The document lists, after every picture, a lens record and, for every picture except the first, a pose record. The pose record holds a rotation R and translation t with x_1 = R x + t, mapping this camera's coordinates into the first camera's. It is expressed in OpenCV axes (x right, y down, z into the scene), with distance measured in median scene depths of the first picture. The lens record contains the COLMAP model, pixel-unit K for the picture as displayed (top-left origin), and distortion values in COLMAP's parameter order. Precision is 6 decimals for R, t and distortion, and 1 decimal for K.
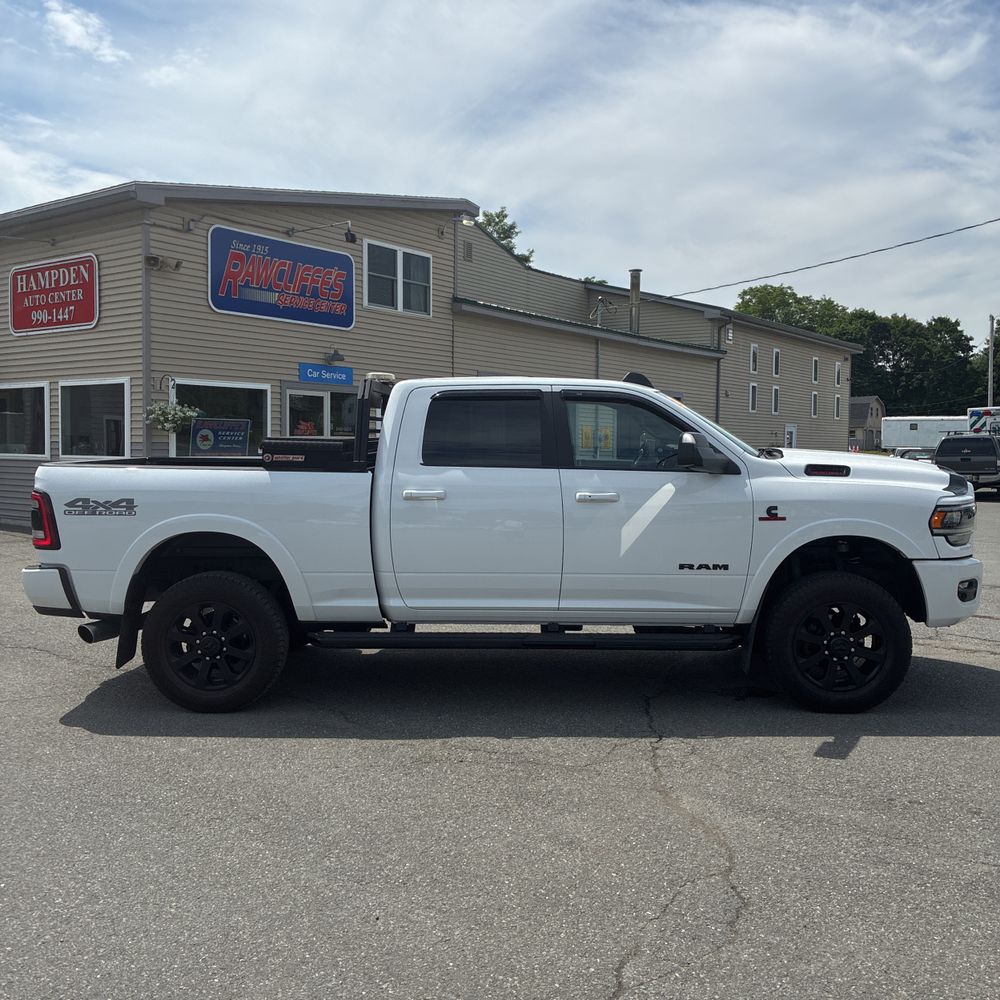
lens RADIAL K [[1019.2, 0, 500.0], [0, 1019.2, 500.0], [0, 0, 1]] dist [0.119010, -0.409463]
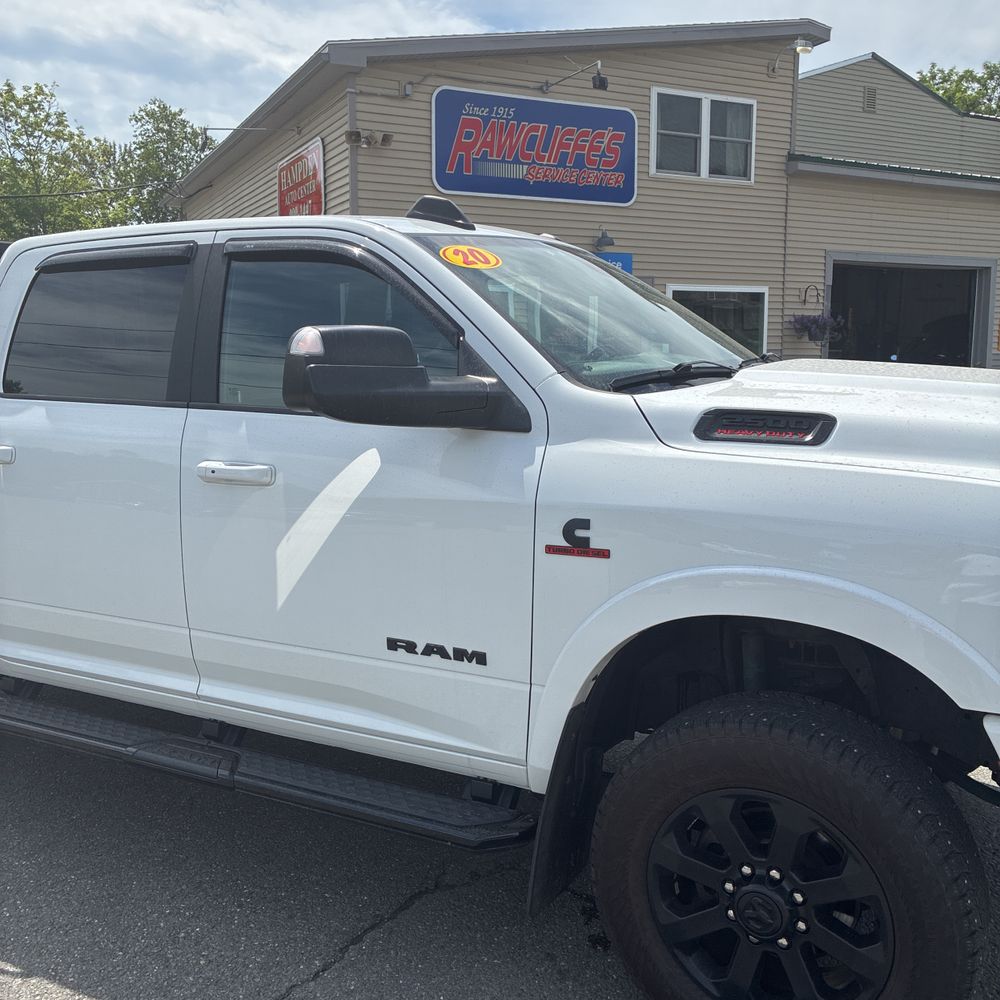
lens RADIAL K [[1023.8, 0, 501.7], [0, 1023.8, 489.6], [0, 0, 1]] dist [0.013908, 0.013142]
pose [[0.888495, 0.054823, -0.455600, 0.165089], [-0.016671, 0.996039, 0.087343, -0.014989], [0.458584, -0.070009, 0.885889, 0.260644]]
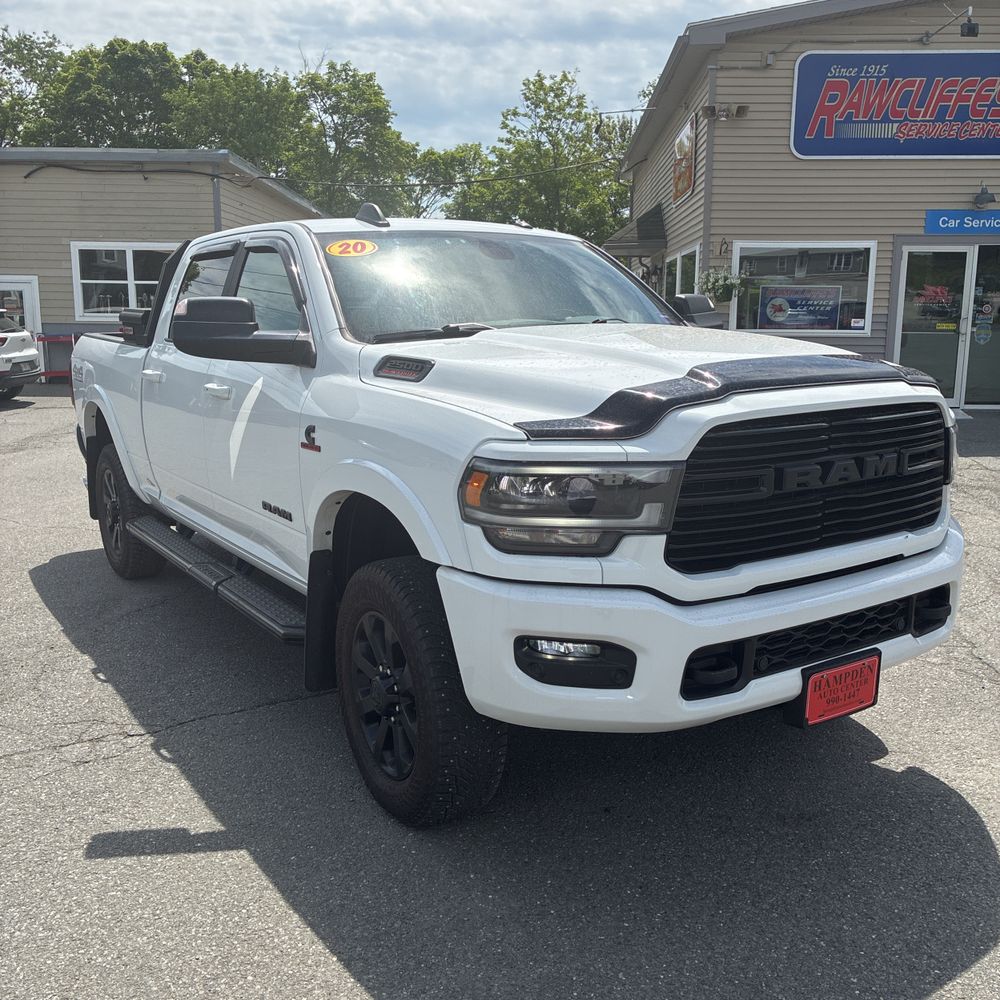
lens RADIAL K [[1014.7, 0, 510.2], [0, 1014.7, 496.3], [0, 0, 1]] dist [0.027424, -0.009835]
pose [[0.566891, 0.144796, -0.810968, 0.320761], [-0.044950, 0.988402, 0.145055, -0.017116], [0.822565, -0.045777, 0.566825, 0.306303]]
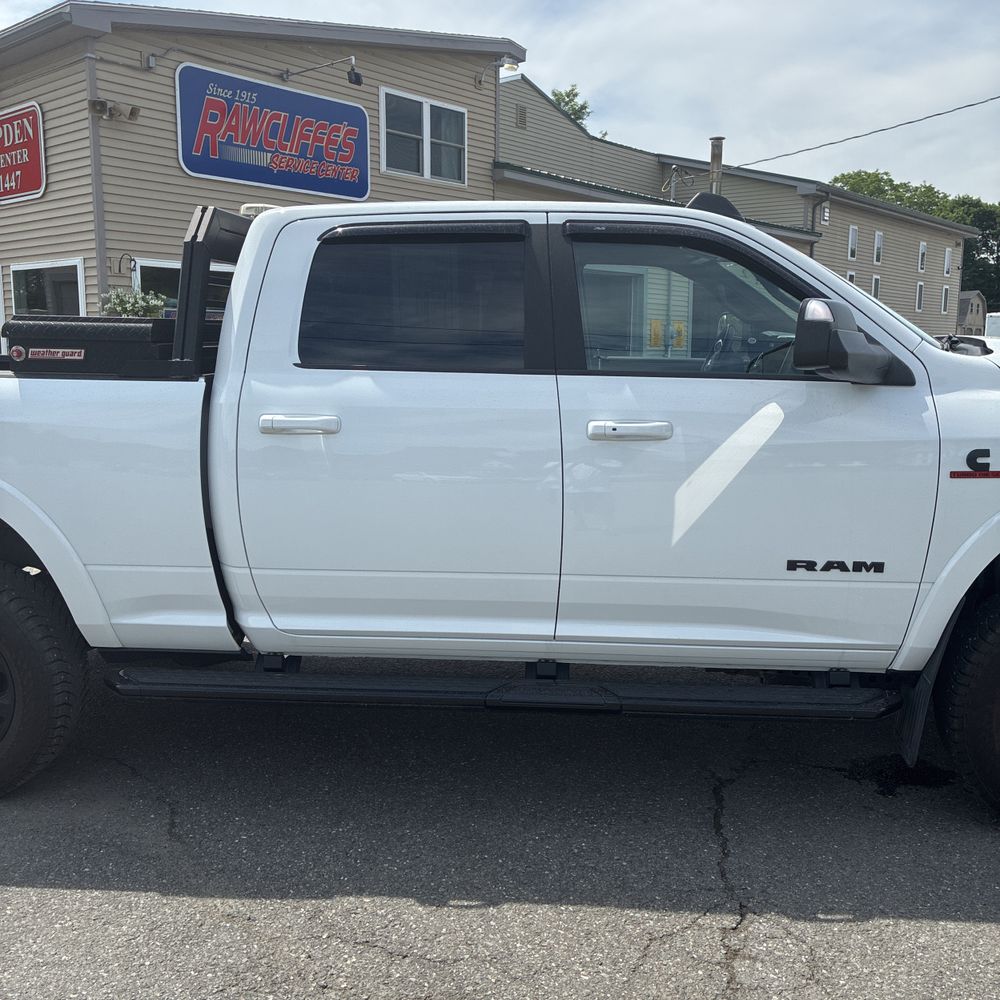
lens RADIAL K [[1024.9, 0, 500.0], [0, 1024.9, 500.0], [0, 0, 1]] dist [0.003130, 0.039344]
pose [[0.997413, 0.009087, -0.071307, 0.027092], [-0.002250, 0.995438, 0.095388, -0.006727], [0.071848, -0.094981, 0.992883, 0.192884]]
